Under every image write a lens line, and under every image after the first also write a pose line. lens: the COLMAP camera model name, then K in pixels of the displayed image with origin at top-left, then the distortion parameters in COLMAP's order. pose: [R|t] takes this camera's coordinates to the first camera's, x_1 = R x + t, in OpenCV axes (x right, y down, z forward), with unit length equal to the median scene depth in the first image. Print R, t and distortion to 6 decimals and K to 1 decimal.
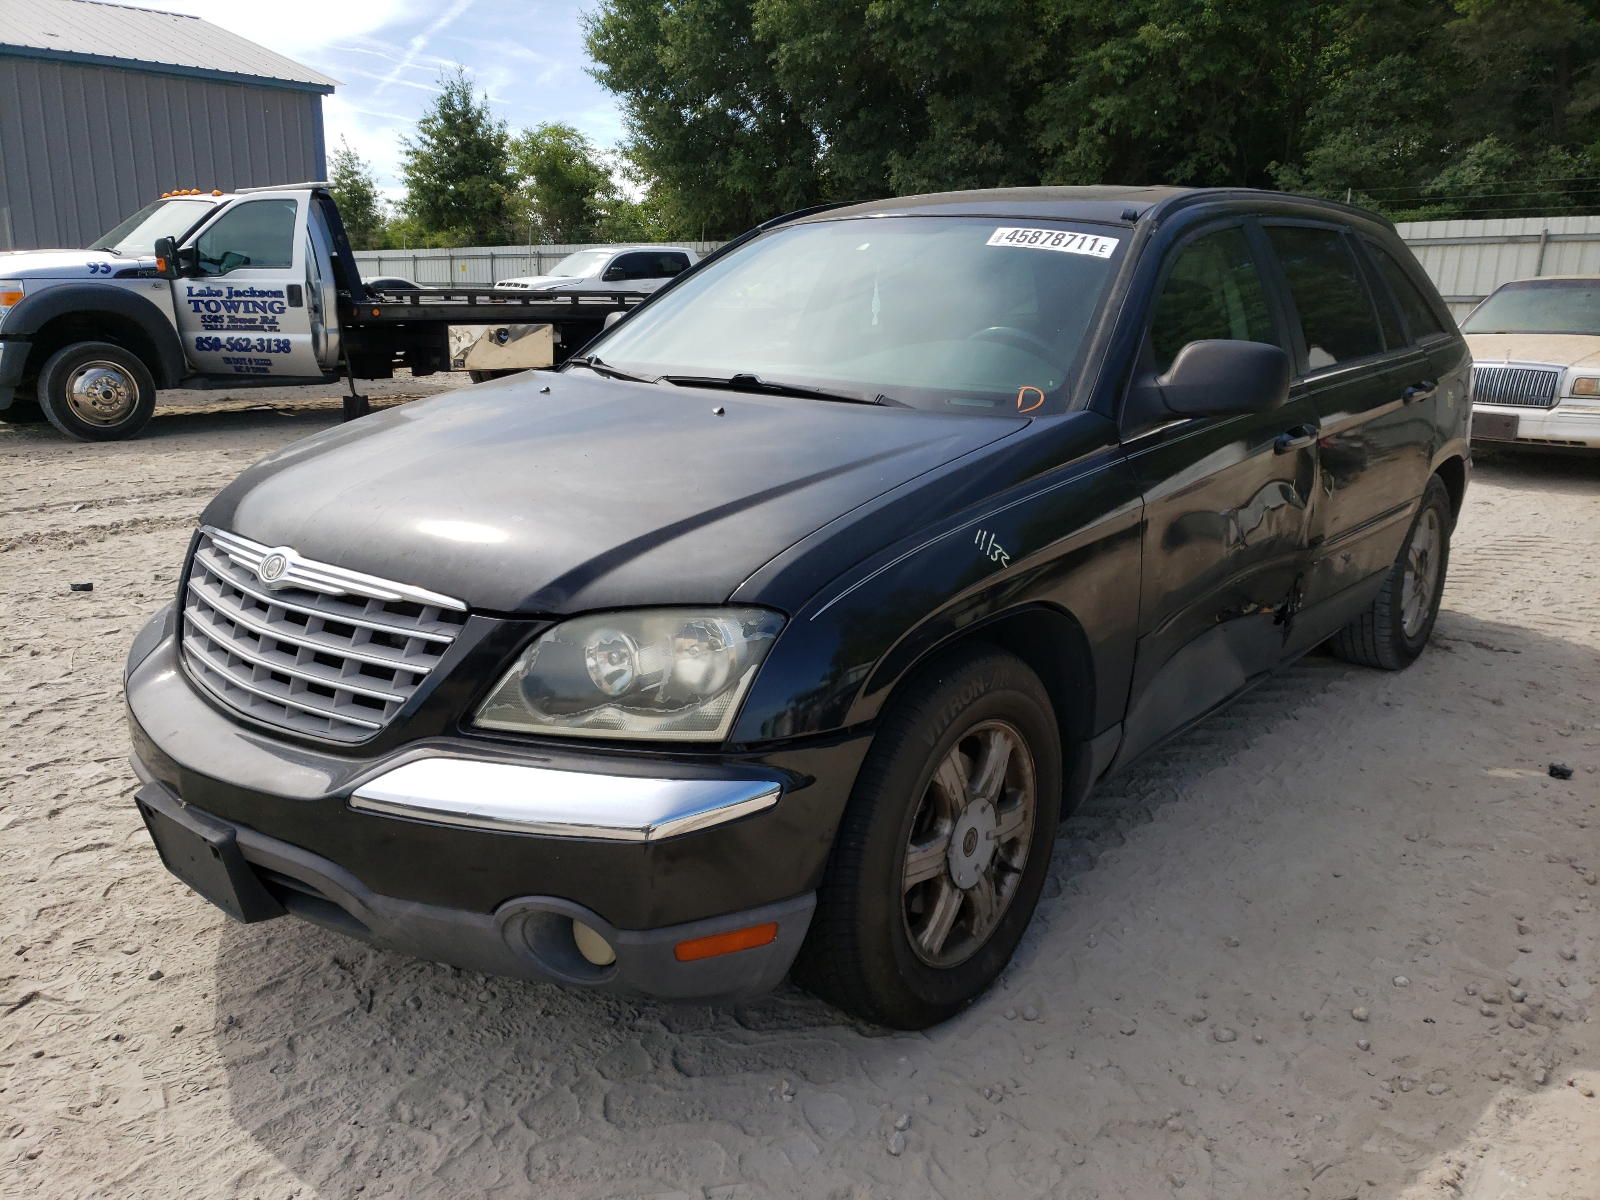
lens RADIAL K [[1205.4, 0, 800.0], [0, 1205.4, 600.0], [0, 0, 1]] dist [-0.118124, 0.203671]
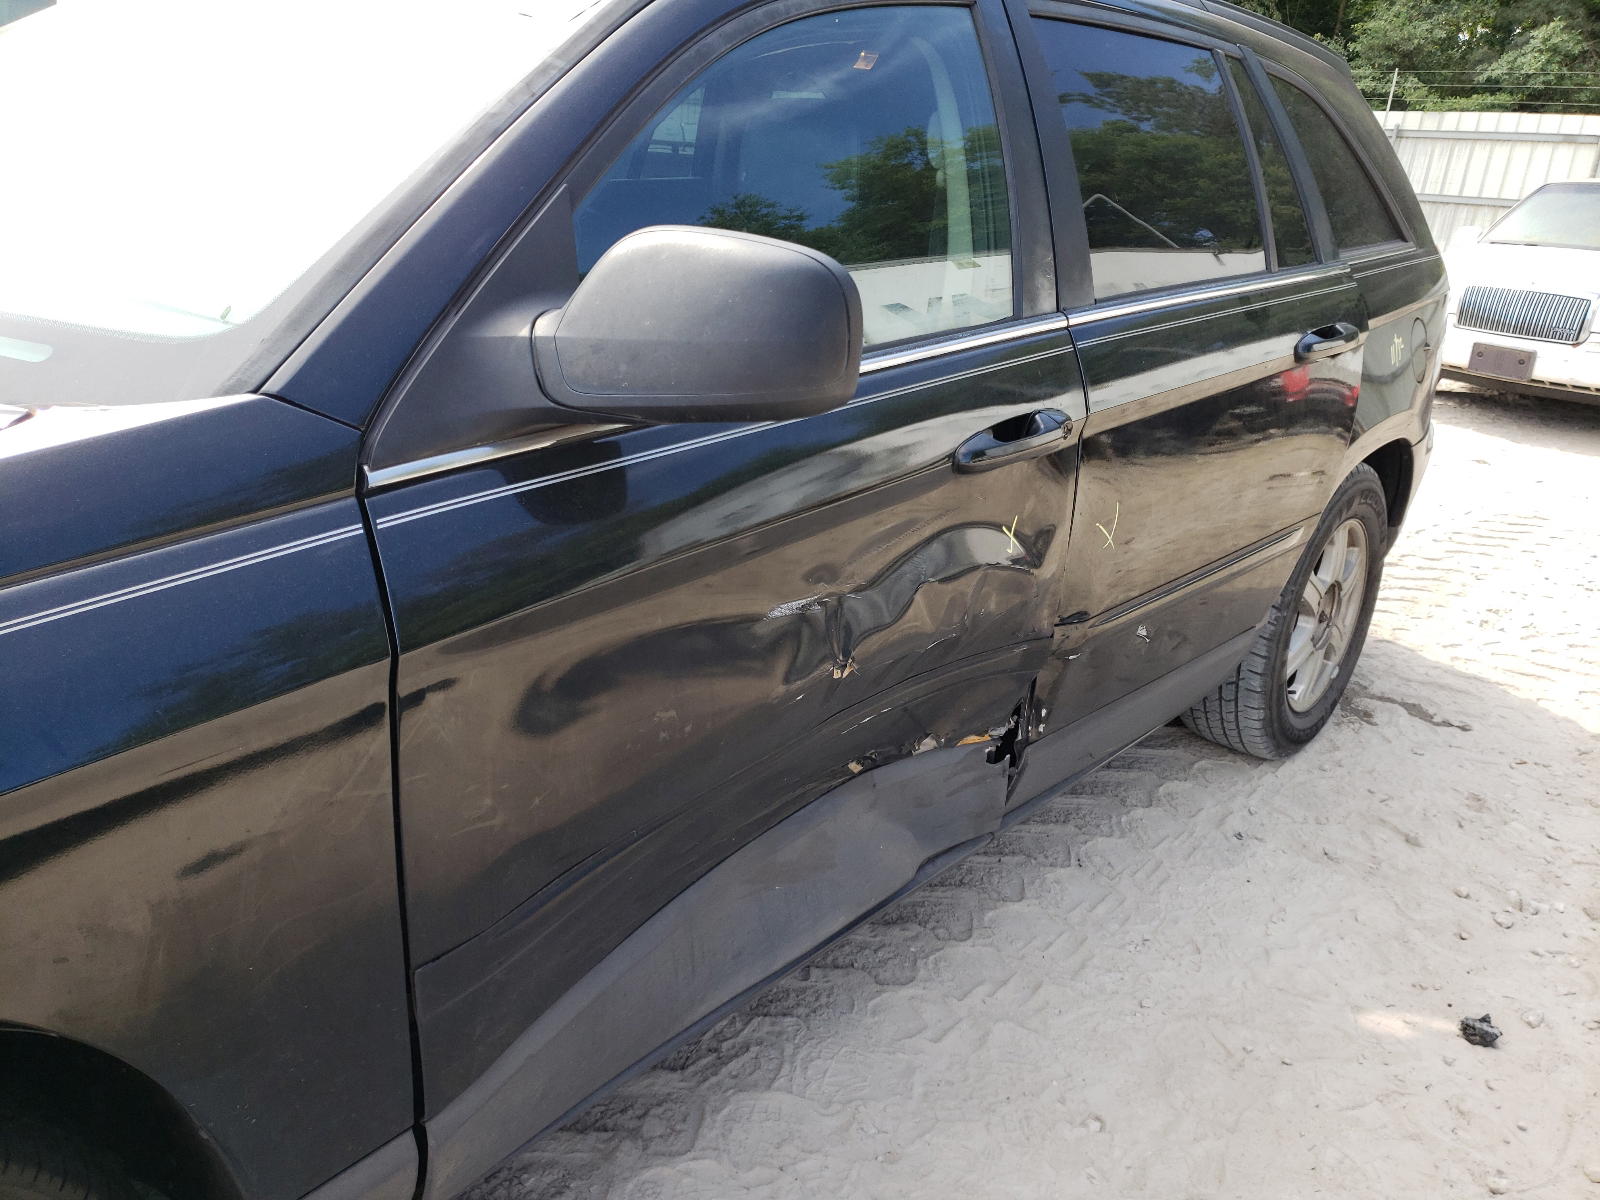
lens RADIAL K [[1240.9, 0, 800.0], [0, 1240.9, 600.0], [0, 0, 1]] dist [0.005961, 0.033480]
pose [[0.998139, 0.058033, 0.018710, 0.194785], [-0.059494, 0.994125, 0.090424, -0.067271], [-0.013353, -0.091369, 0.995728, 0.284744]]
